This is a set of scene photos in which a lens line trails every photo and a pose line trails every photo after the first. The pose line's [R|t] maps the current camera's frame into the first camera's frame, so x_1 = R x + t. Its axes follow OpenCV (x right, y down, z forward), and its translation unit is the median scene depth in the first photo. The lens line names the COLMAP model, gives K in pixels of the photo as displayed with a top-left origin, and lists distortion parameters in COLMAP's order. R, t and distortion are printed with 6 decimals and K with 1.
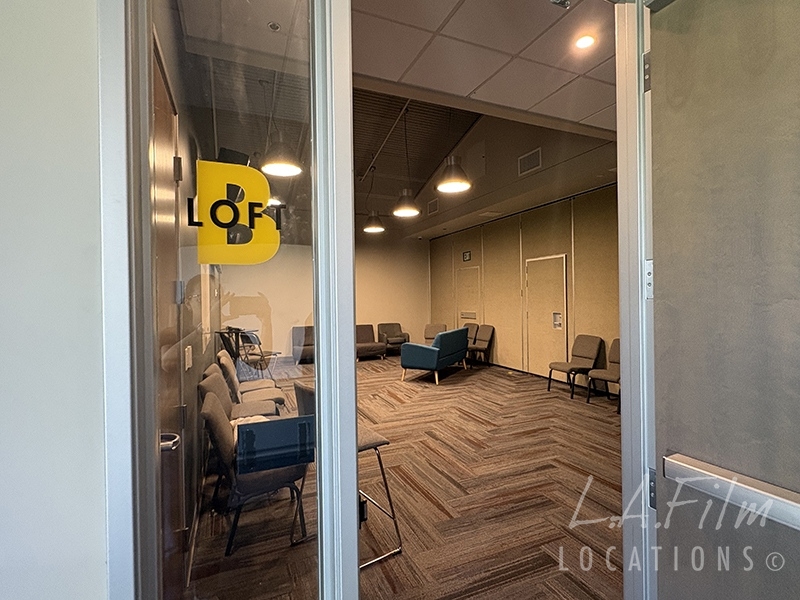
lens RADIAL K [[392.6, 0, 400.0], [0, 392.6, 300.0], [0, 0, 1]] dist [0.002316, -0.000316]
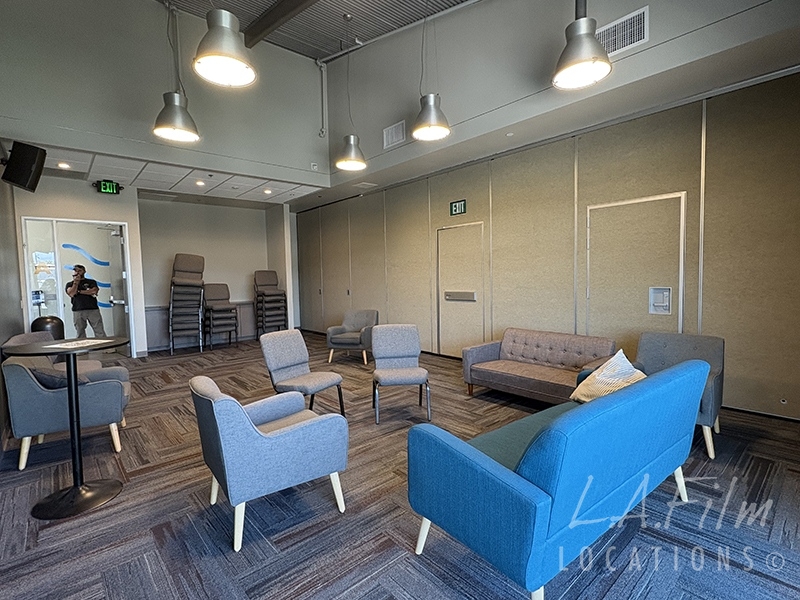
lens RADIAL K [[390.7, 0, 400.0], [0, 390.7, 300.0], [0, 0, 1]] dist [-0.027568, -0.000158]
pose [[0.952112, -0.024868, 0.304737, -0.194061], [0.009455, 0.998605, 0.051951, 0.015908], [-0.305603, -0.046582, 0.951019, 0.584699]]
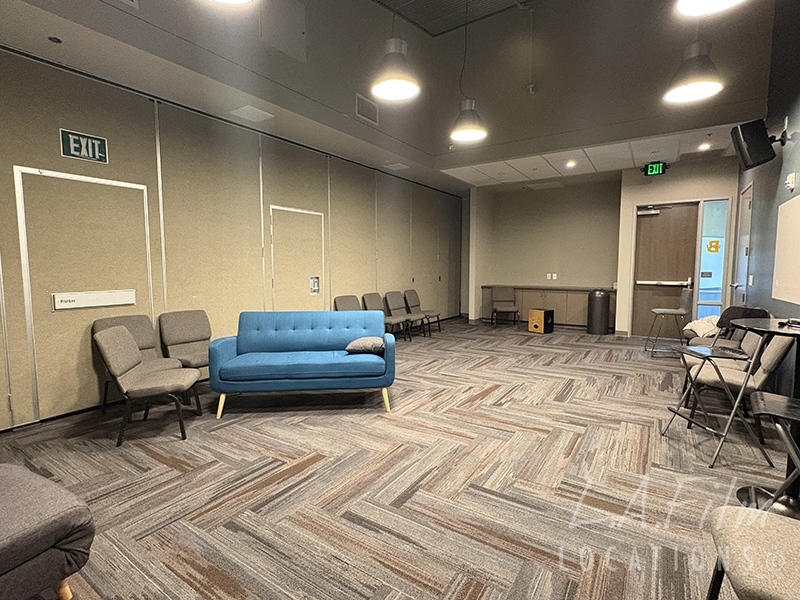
lens RADIAL K [[392.6, 0, 400.0], [0, 392.6, 300.0], [0, 0, 1]] dist [0.002316, -0.000316]
pose [[-0.546982, -0.056158, 0.835258, -0.488063], [0.016268, 0.996846, 0.077676, 0.019968], [-0.836986, 0.056075, -0.544344, 1.431984]]
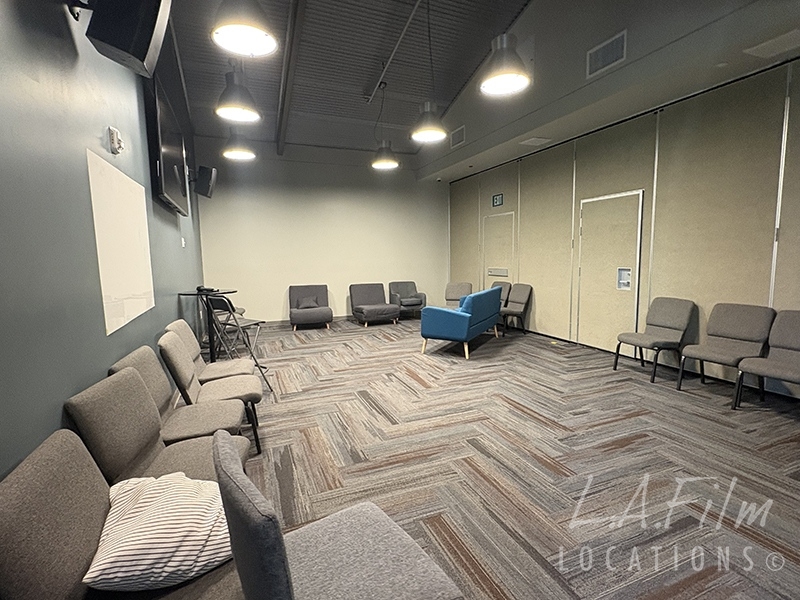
lens RADIAL K [[392.6, 0, 400.0], [0, 392.6, 300.0], [0, 0, 1]] dist [0.002316, -0.000316]
pose [[0.999863, 0.000706, -0.016515, -0.030611], [0.001063, 0.994272, 0.106875, 0.012296], [0.016496, -0.106878, 0.994135, 0.238225]]
